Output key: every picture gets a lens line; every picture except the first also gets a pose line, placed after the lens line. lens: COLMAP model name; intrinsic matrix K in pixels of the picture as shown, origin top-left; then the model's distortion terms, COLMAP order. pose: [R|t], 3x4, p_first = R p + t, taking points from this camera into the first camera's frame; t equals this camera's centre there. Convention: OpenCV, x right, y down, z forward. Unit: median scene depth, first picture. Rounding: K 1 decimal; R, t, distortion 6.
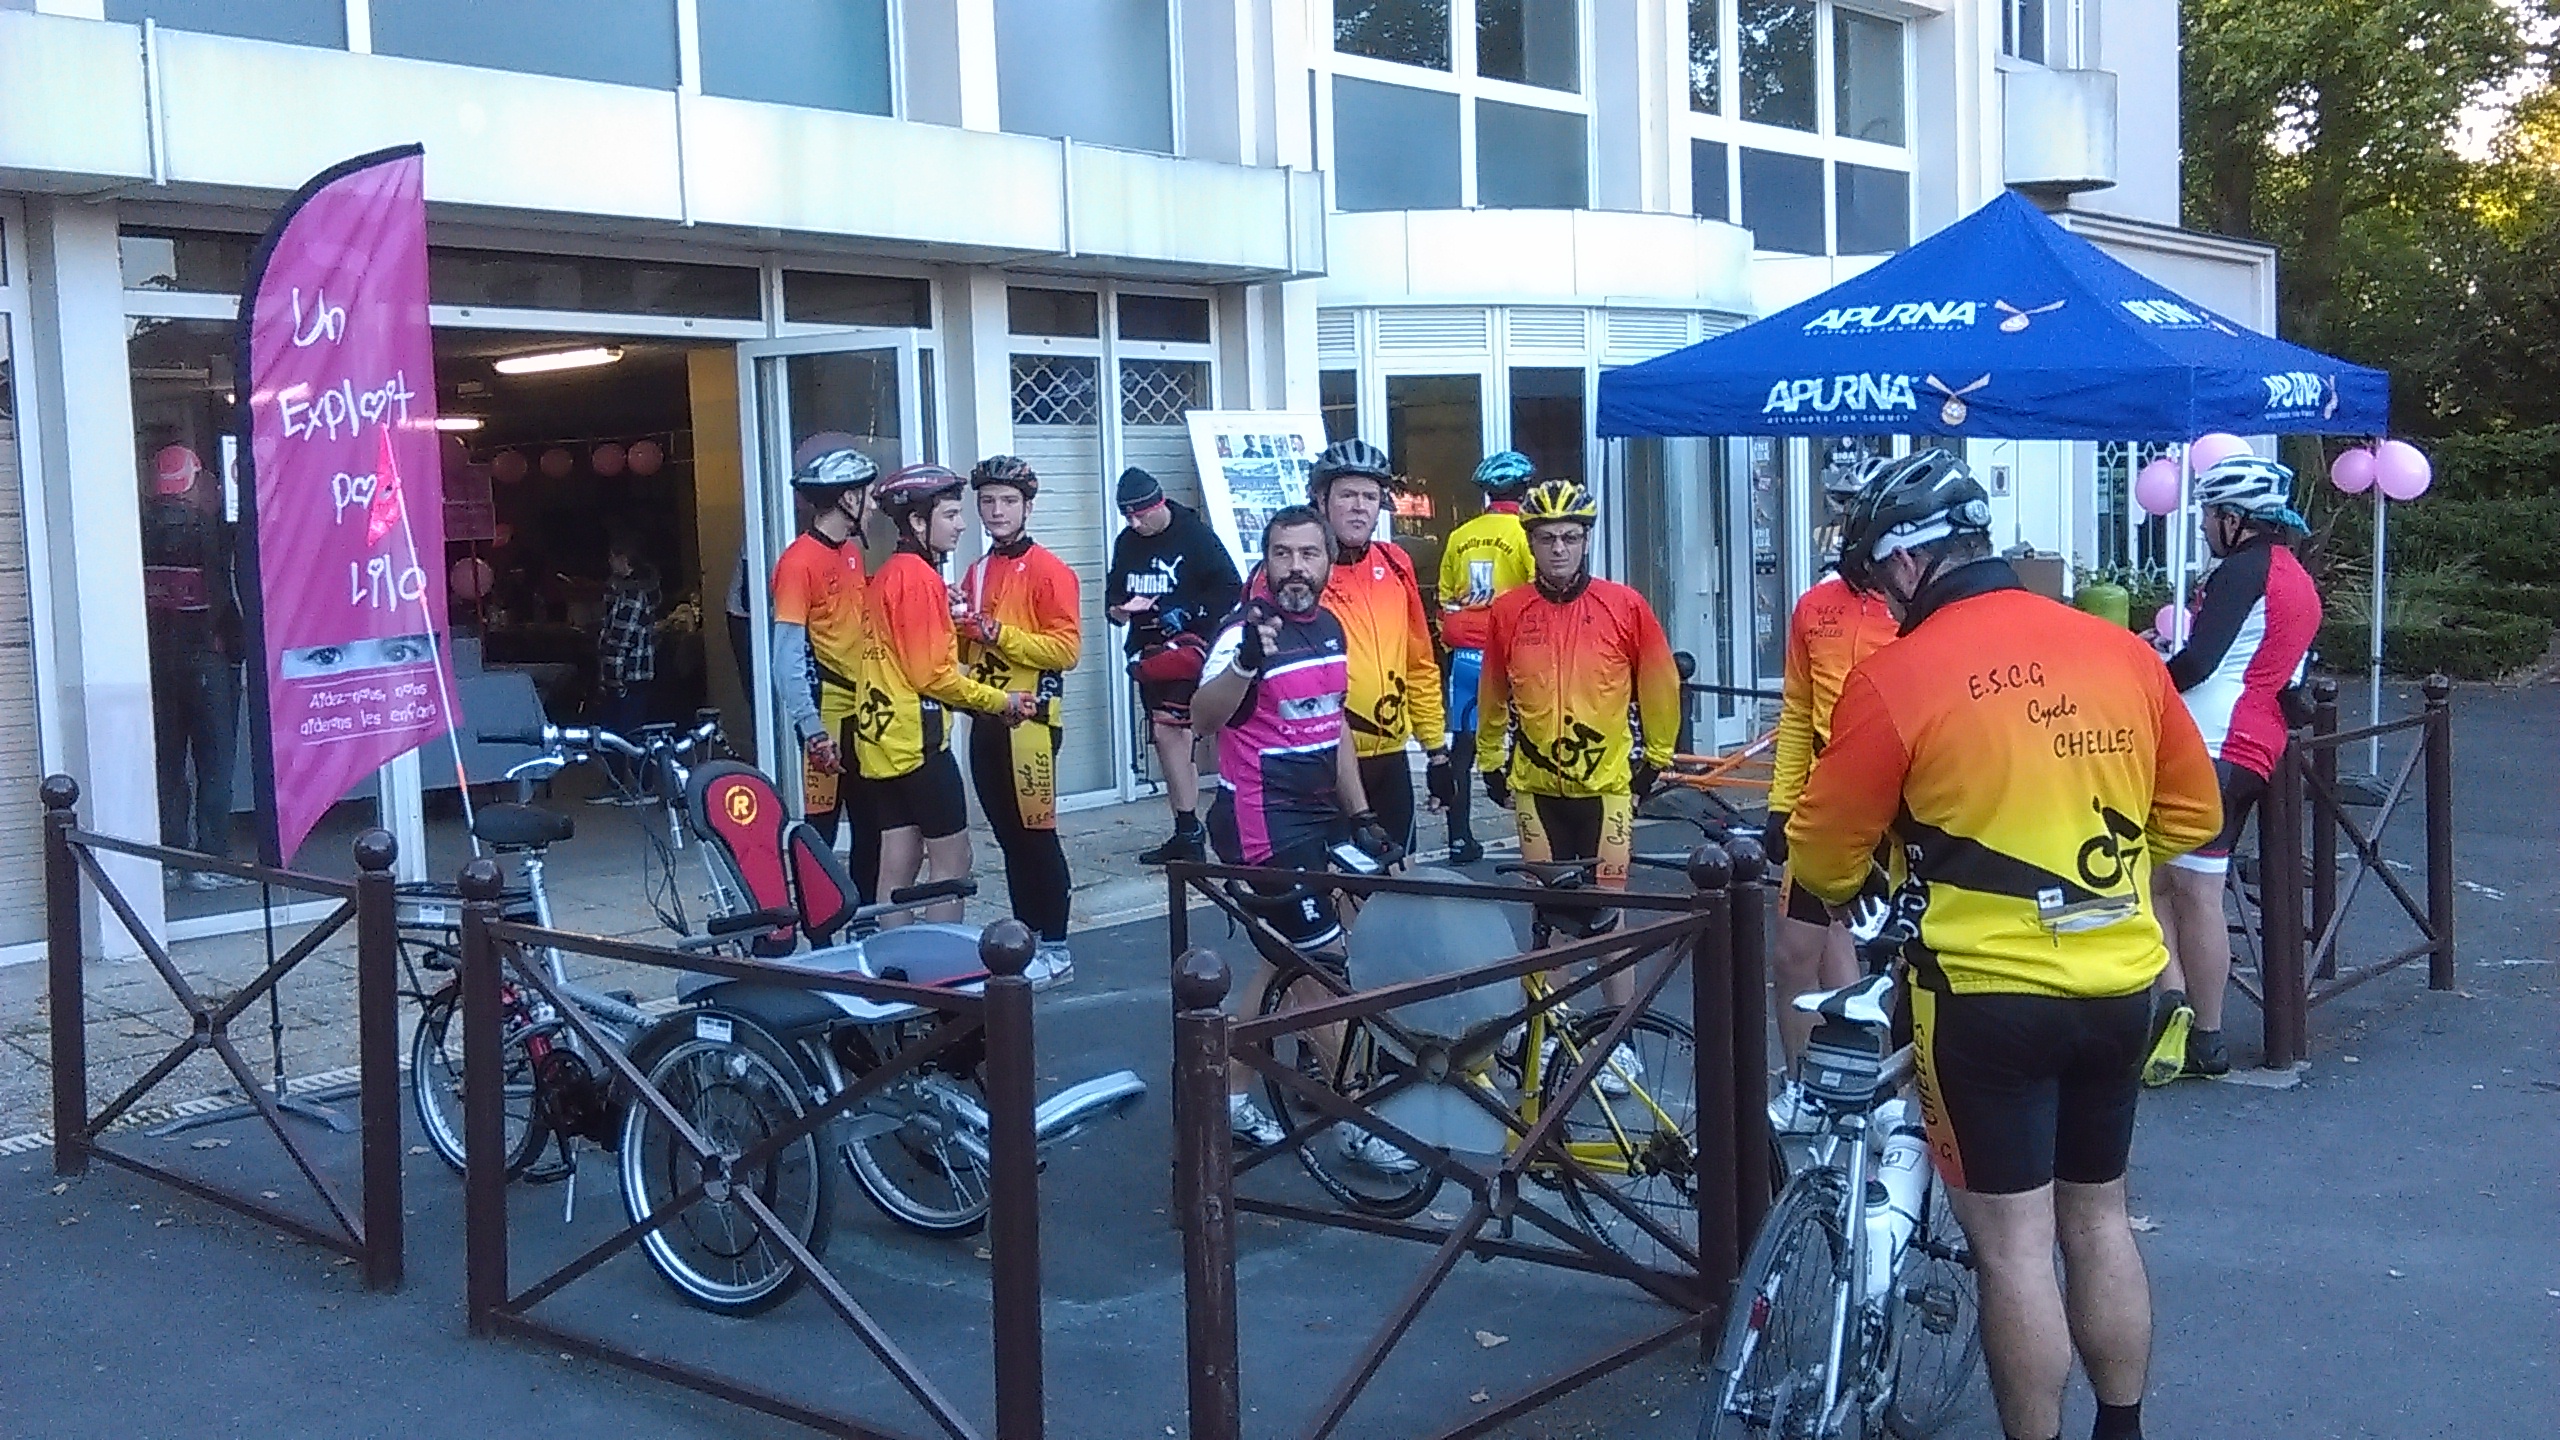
lens RADIAL K [[2502.0, 0, 1279.4], [0, 2502.0, 720.4], [0, 0, 1]] dist [-0.014613, 0.000000]
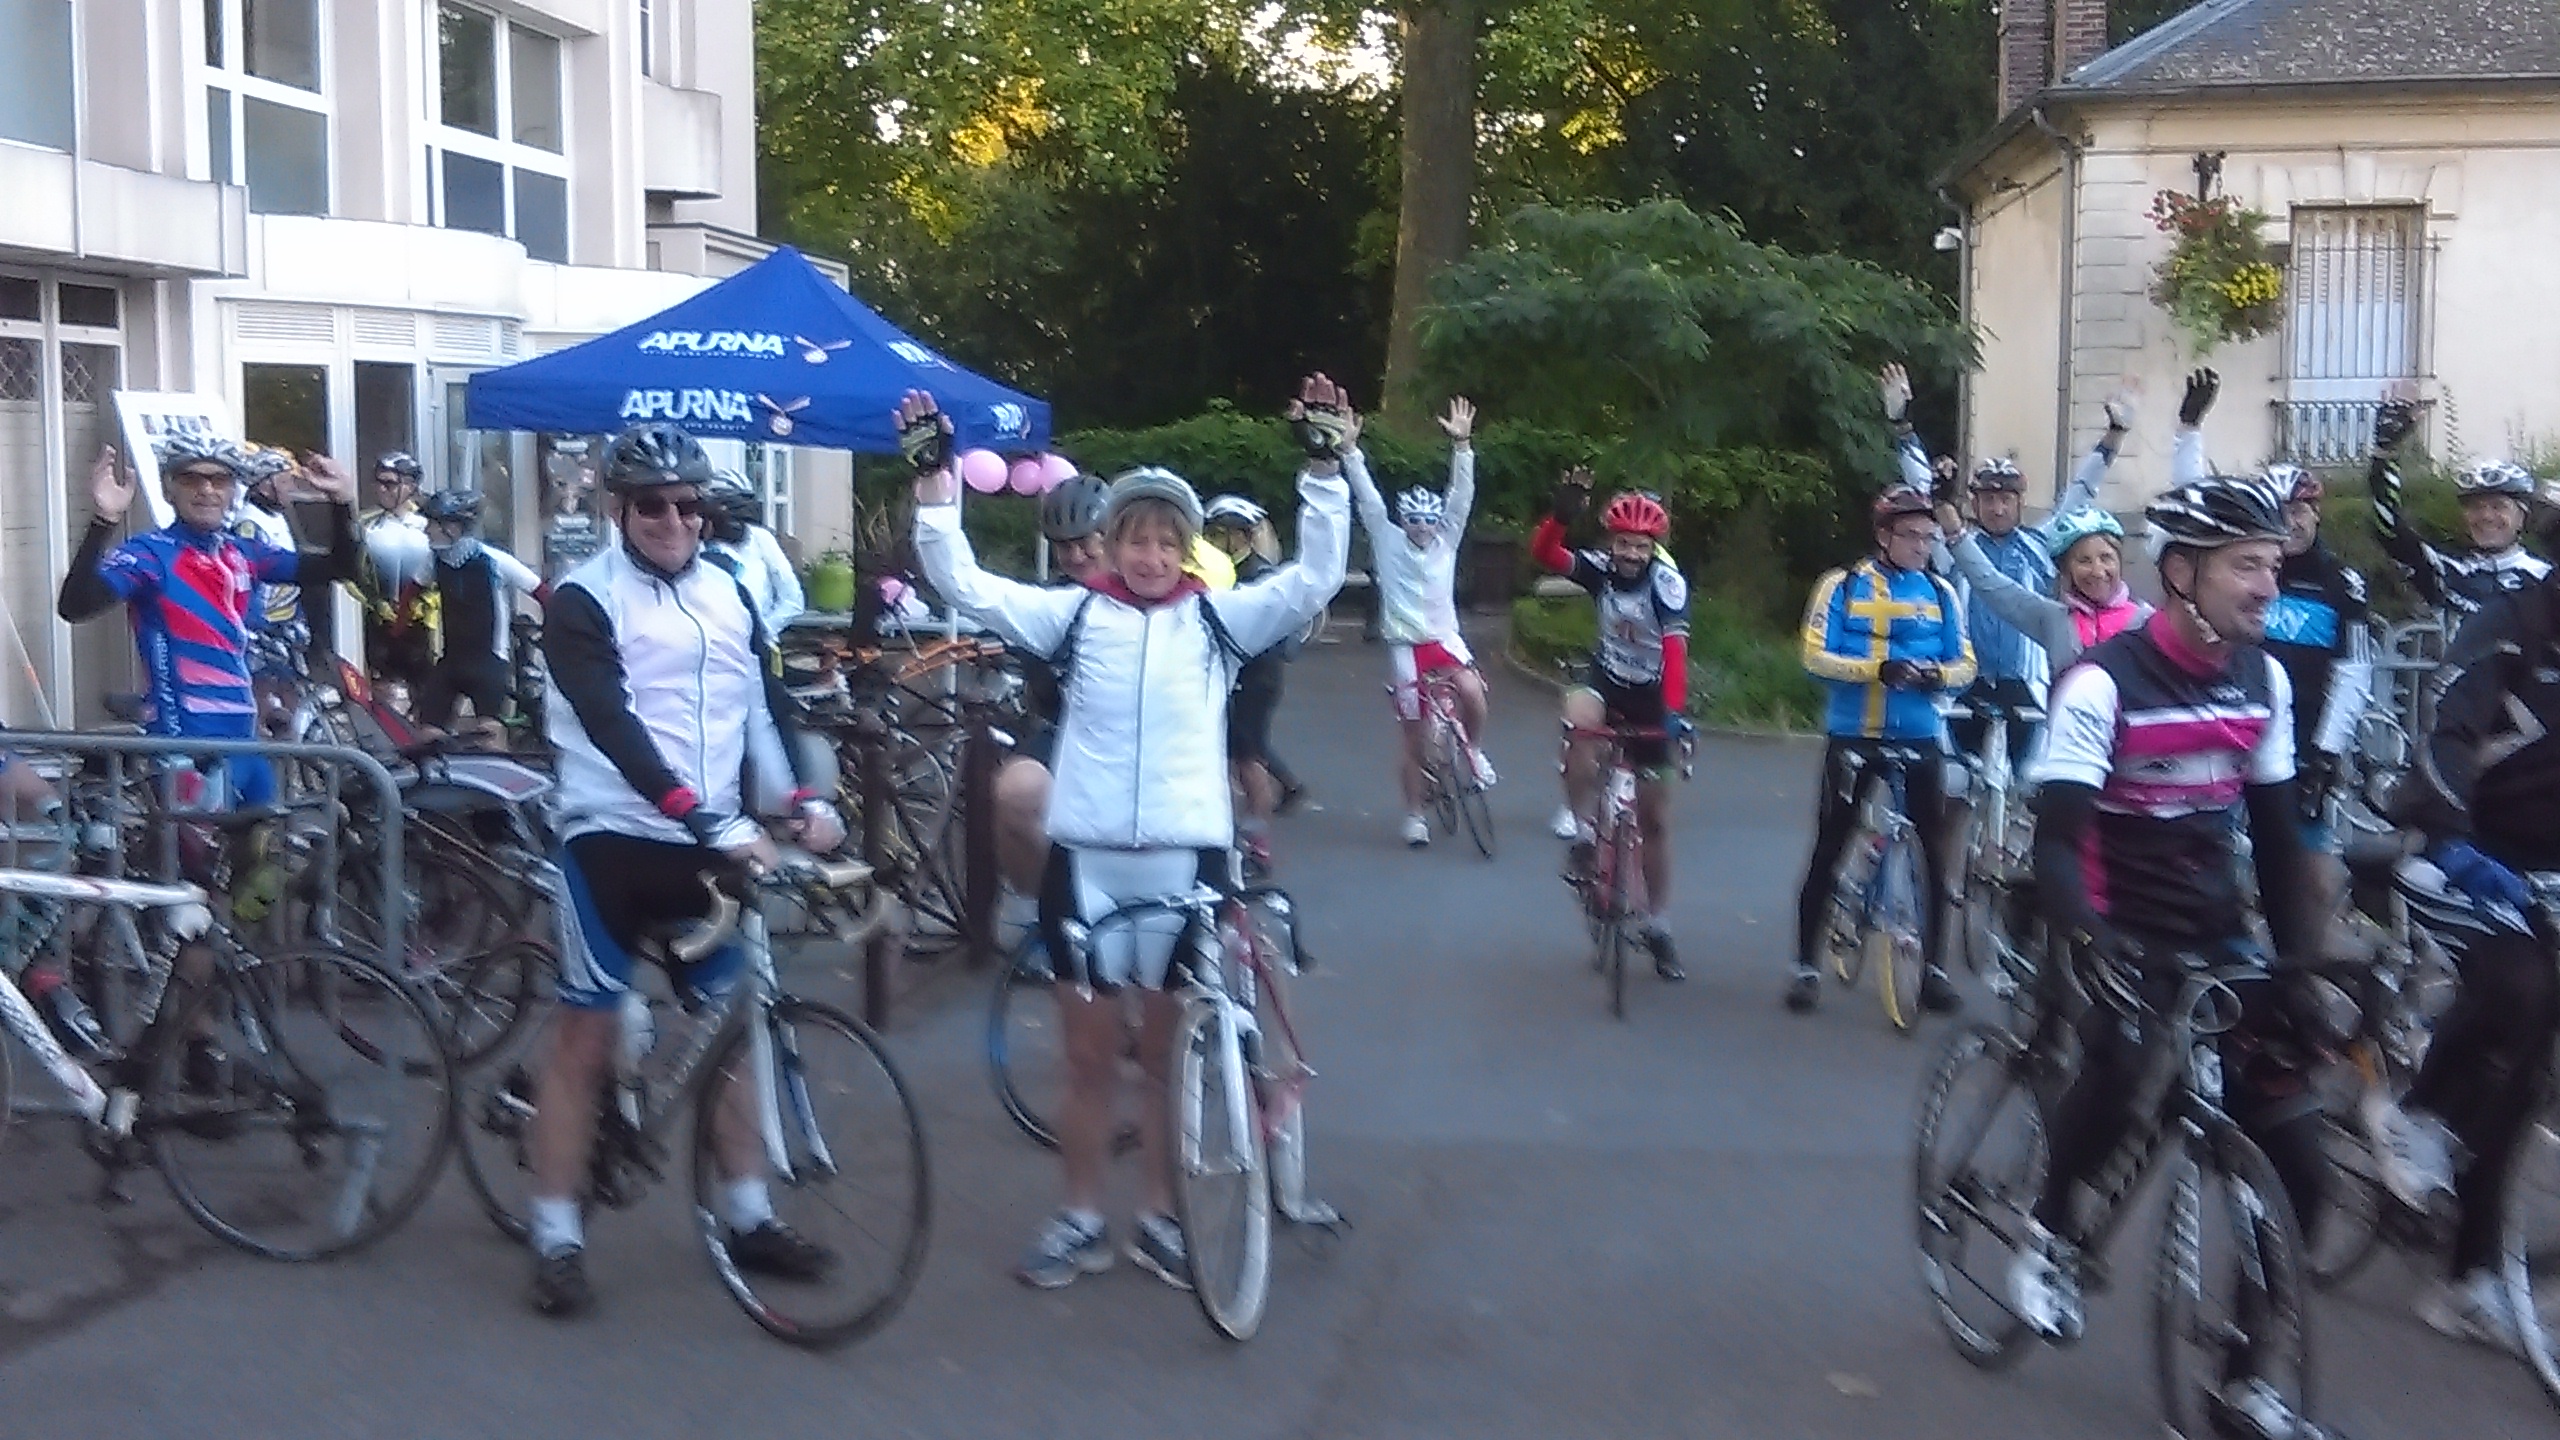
lens RADIAL K [[2502.0, 0, 1280.5], [0, 2502.0, 715.9], [0, 0, 1]] dist [-0.014613, 0.000000]
pose [[0.844374, -0.015732, 0.535523, -0.183863], [0.012656, 0.999876, 0.009418, 0.015601], [-0.535605, -0.001175, 0.844468, -0.199535]]
